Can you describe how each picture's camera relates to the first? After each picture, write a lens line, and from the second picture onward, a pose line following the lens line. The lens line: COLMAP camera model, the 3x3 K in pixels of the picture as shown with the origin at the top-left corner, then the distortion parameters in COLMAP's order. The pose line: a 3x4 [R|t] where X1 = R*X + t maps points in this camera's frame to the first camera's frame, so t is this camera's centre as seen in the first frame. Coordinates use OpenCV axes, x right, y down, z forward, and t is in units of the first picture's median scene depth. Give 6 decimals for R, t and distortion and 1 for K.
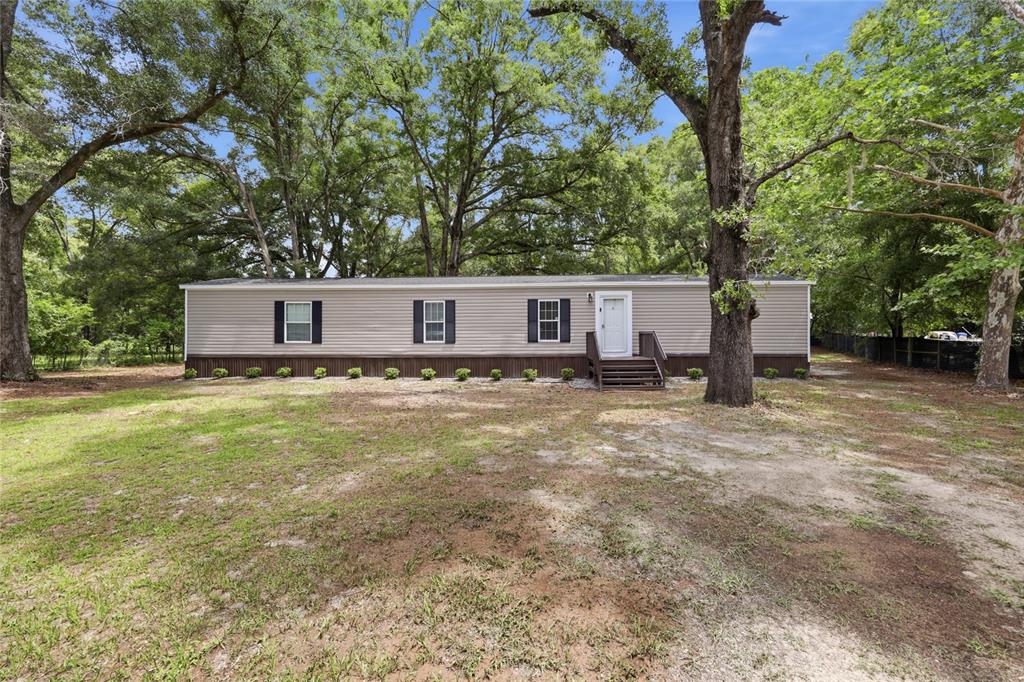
lens RADIAL K [[420.2, 0, 508.6], [0, 420.2, 338.7], [0, 0, 1]] dist [0.002101, -0.000339]
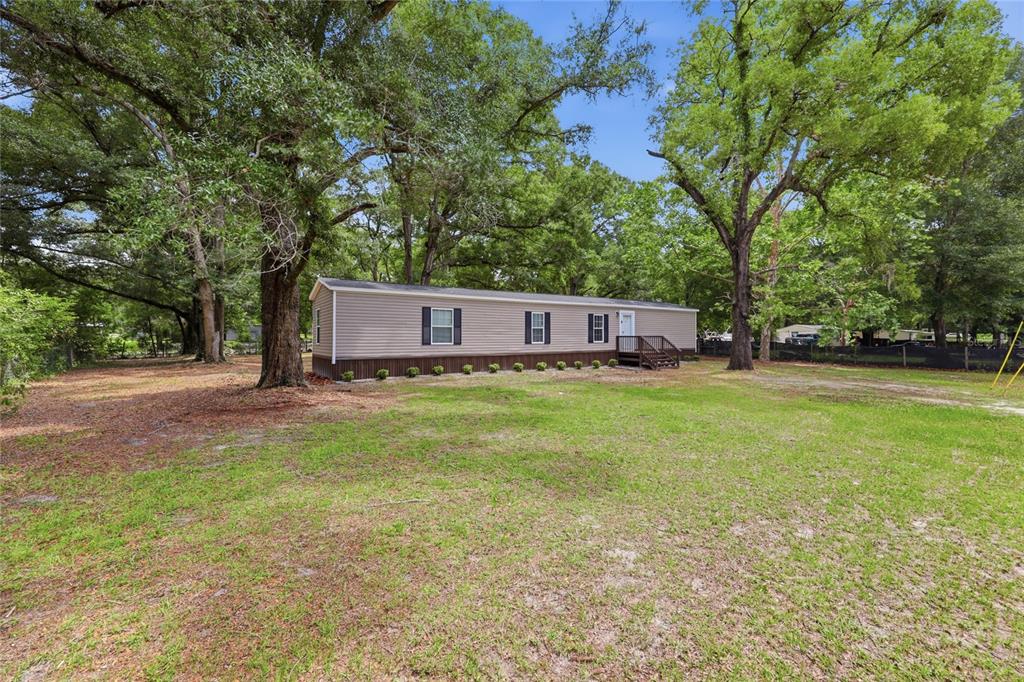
lens RADIAL K [[384.8, 0, 504.9], [0, 384.8, 343.6], [0, 0, 1]] dist [-0.000293, -0.000006]
pose [[0.825519, -0.007641, 0.564323, -0.960227], [0.004469, 0.999966, 0.007001, 0.001420], [-0.564357, -0.003257, 0.825525, 0.043806]]
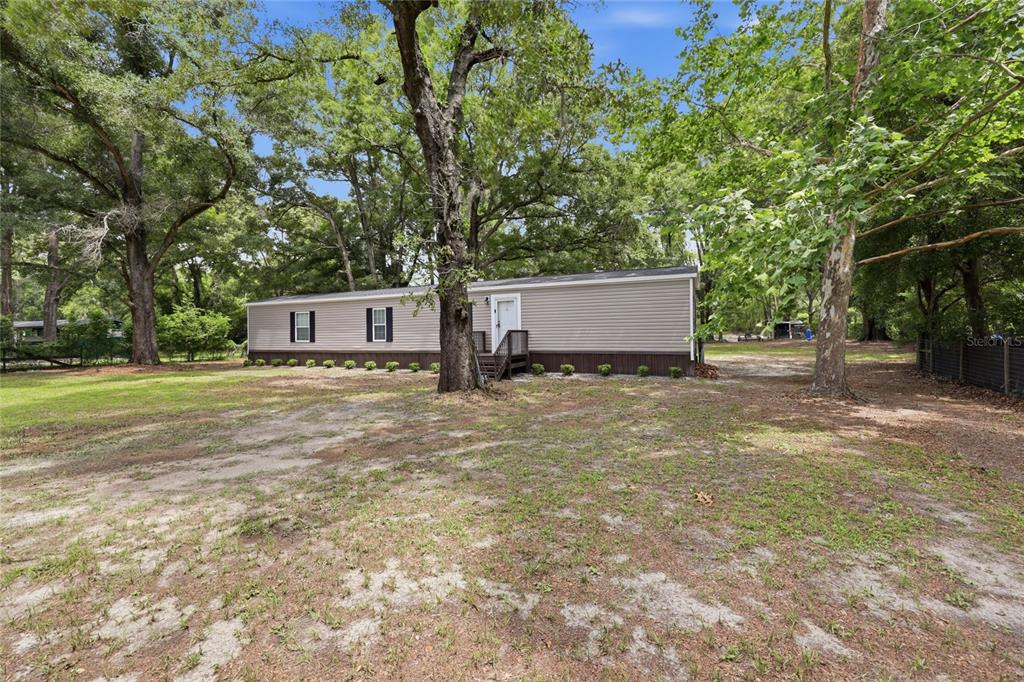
lens RADIAL K [[420.2, 0, 509.9], [0, 420.2, 337.1], [0, 0, 1]] dist [0.002101, -0.000339]
pose [[0.923476, -0.008279, -0.383567, 0.676175], [0.009896, 0.999949, 0.002242, -0.001501], [0.383529, -0.005866, 0.923510, -0.022071]]
